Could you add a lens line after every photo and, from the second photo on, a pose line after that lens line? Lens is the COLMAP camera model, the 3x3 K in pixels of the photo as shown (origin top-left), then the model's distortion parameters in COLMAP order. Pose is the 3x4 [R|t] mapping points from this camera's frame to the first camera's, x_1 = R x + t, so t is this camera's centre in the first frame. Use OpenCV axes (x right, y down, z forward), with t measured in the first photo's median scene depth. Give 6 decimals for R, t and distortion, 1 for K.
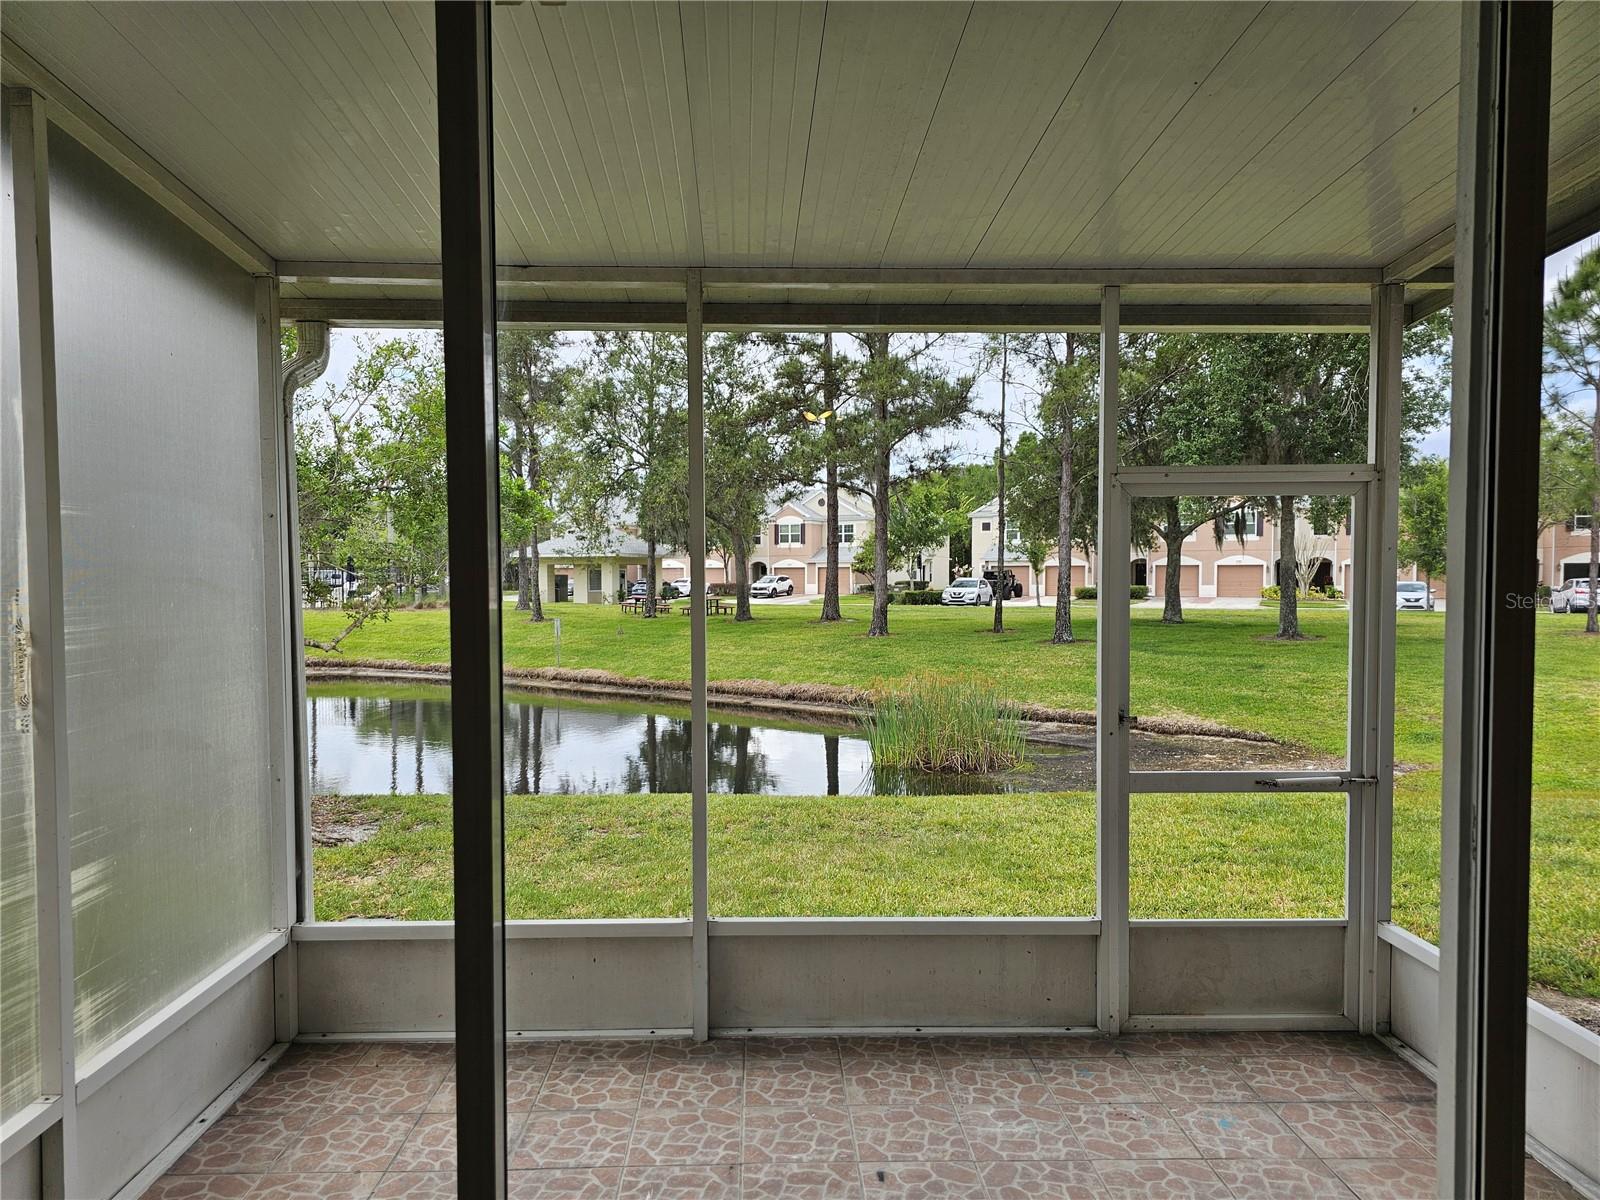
lens RADIAL K [[1078.6, 0, 788.1], [0, 1078.6, 625.8], [0, 0, 1]] dist [0.097517, -0.112133]
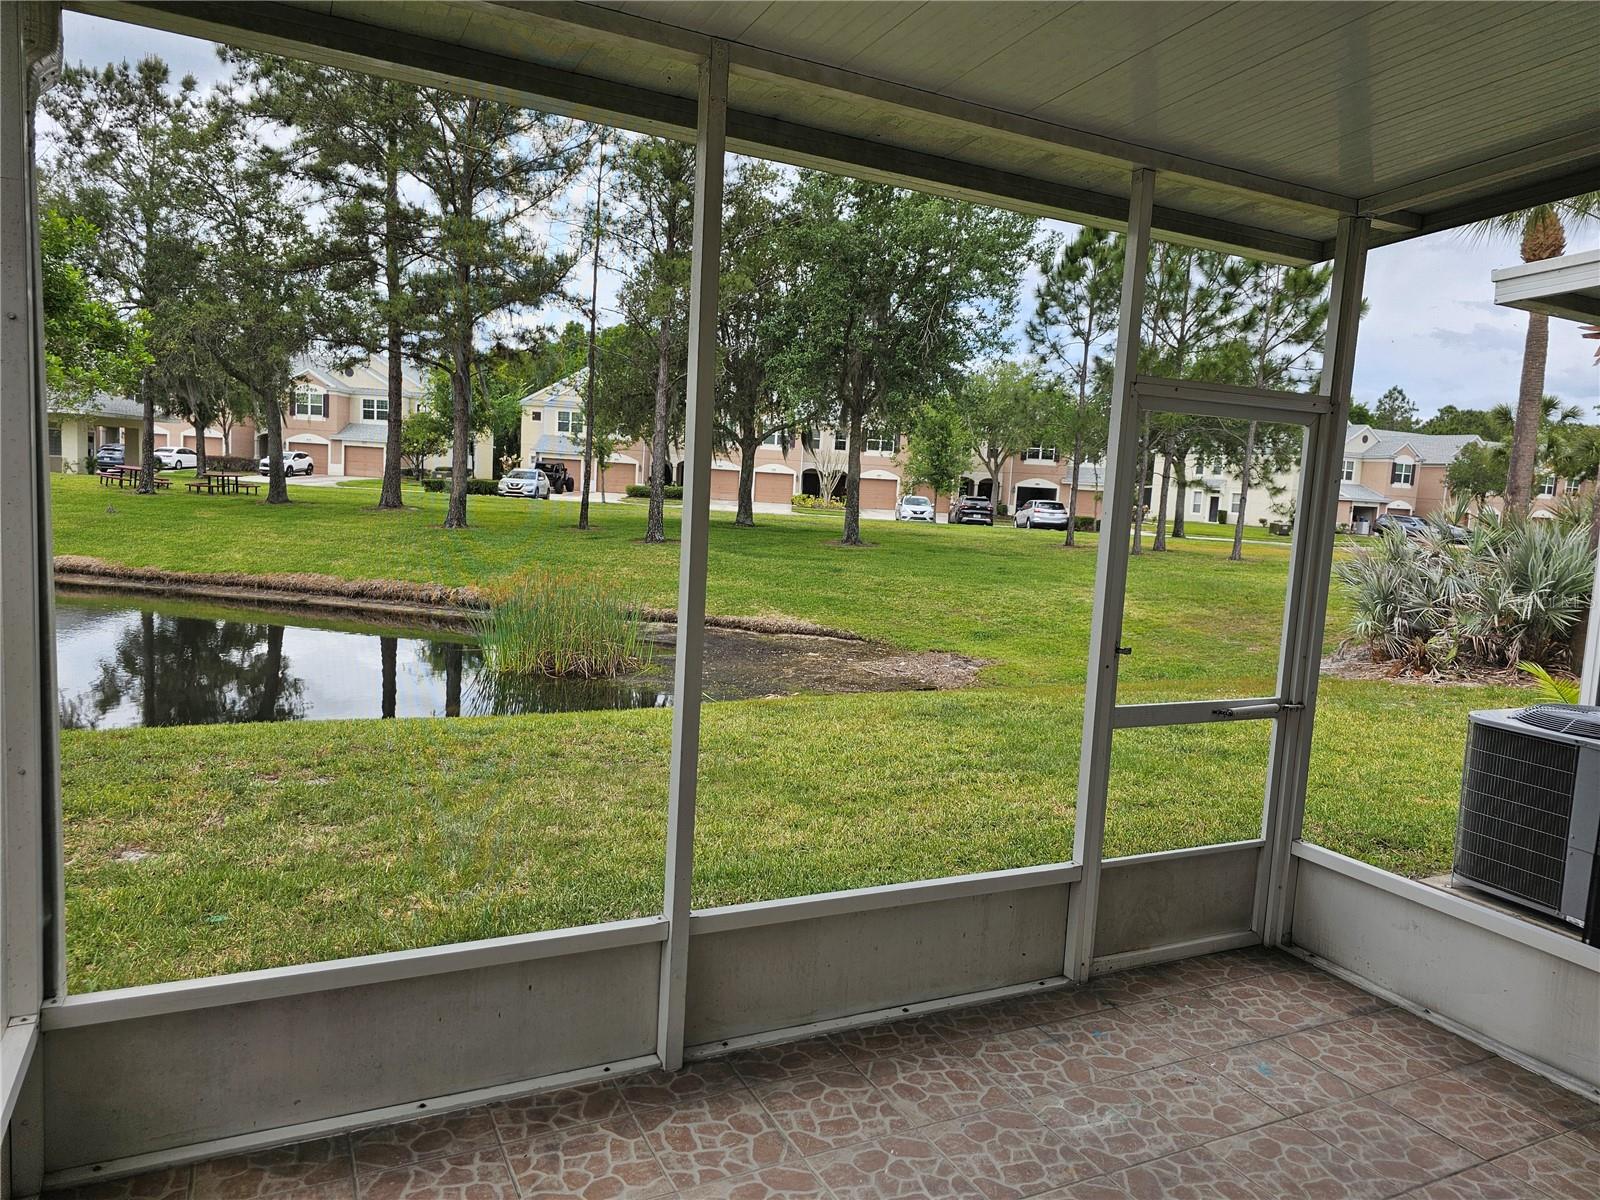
lens RADIAL K [[1076.6, 0, 800.0], [0, 1076.6, 600.0], [0, 0, 1]] dist [0.072992, -0.068113]
pose [[0.902547, 0.006828, 0.430537, -0.054696], [-0.038768, 0.997102, 0.065458, -0.001291], [-0.428843, -0.075770, 0.900196, 0.047094]]
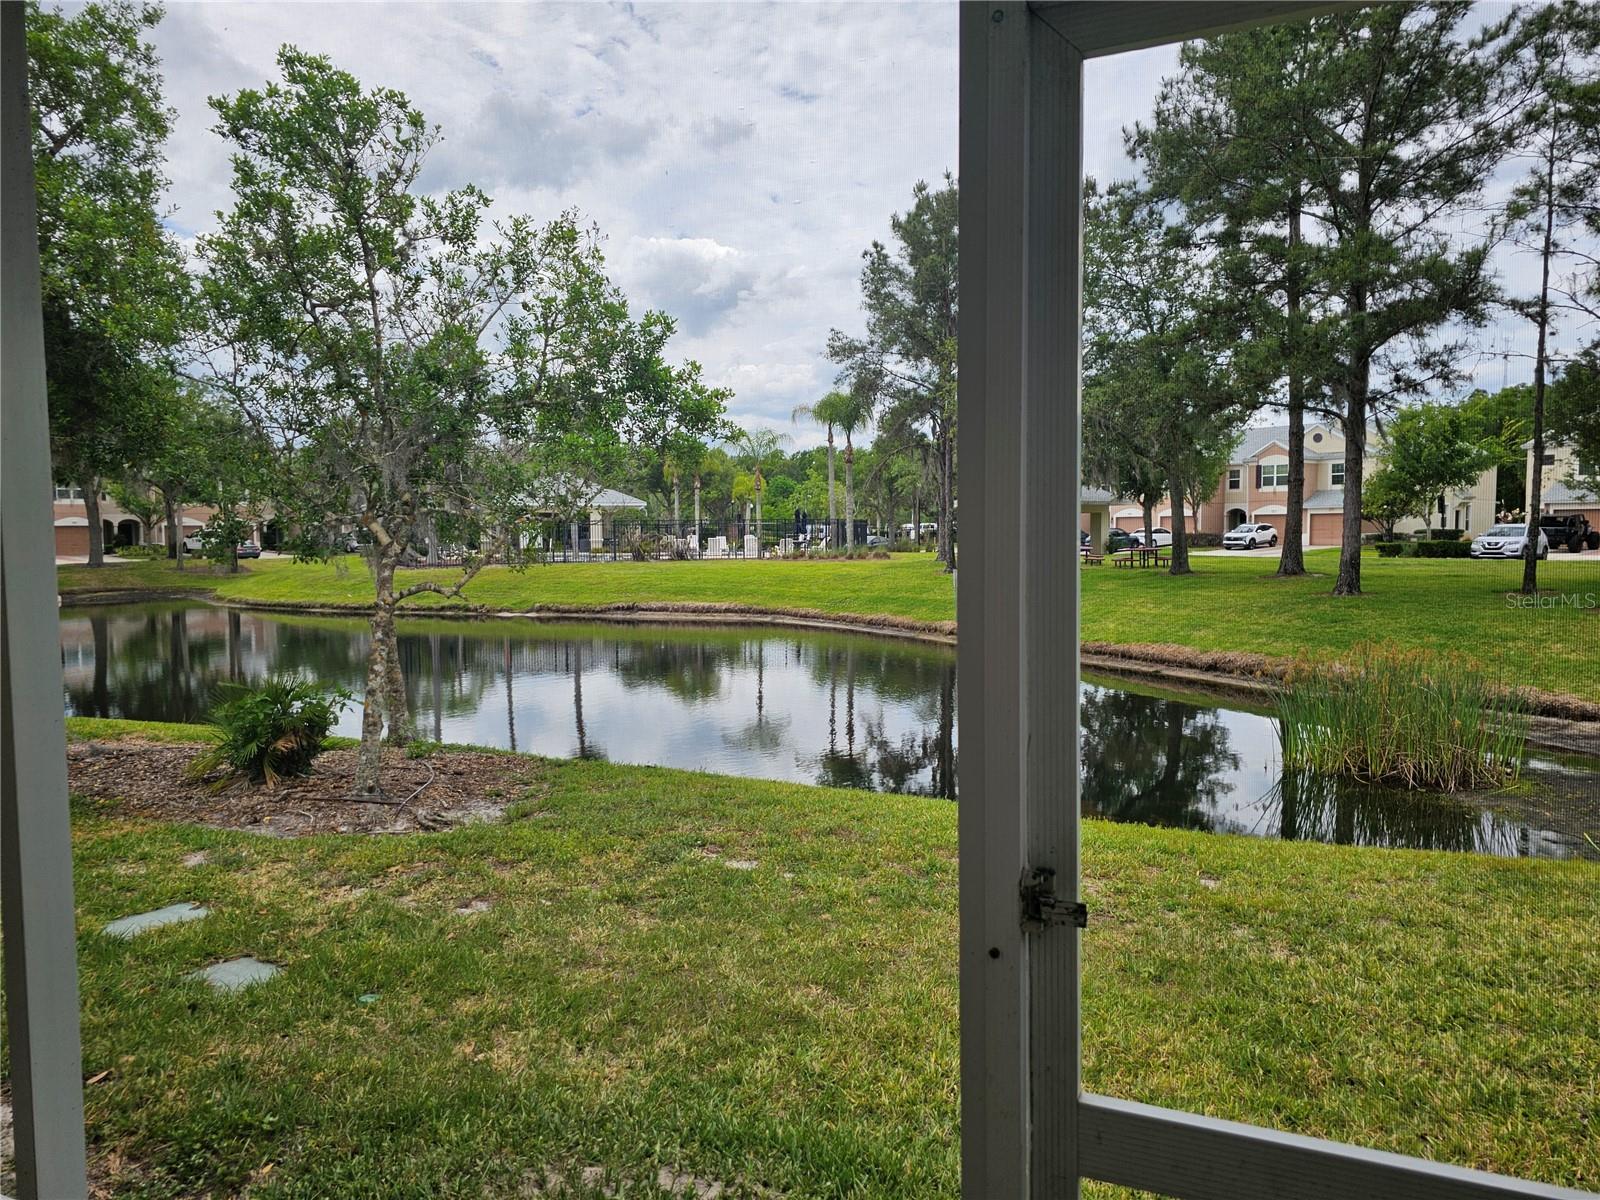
lens RADIAL K [[1076.6, 0, 800.0], [0, 1076.6, 600.0], [0, 0, 1]] dist [0.072992, -0.068113]
pose [[0.909133, 0.022804, -0.415881, 0.059889], [-0.014655, 0.999633, 0.022776, 0.000733], [0.416248, -0.014612, 0.909134, 0.119675]]
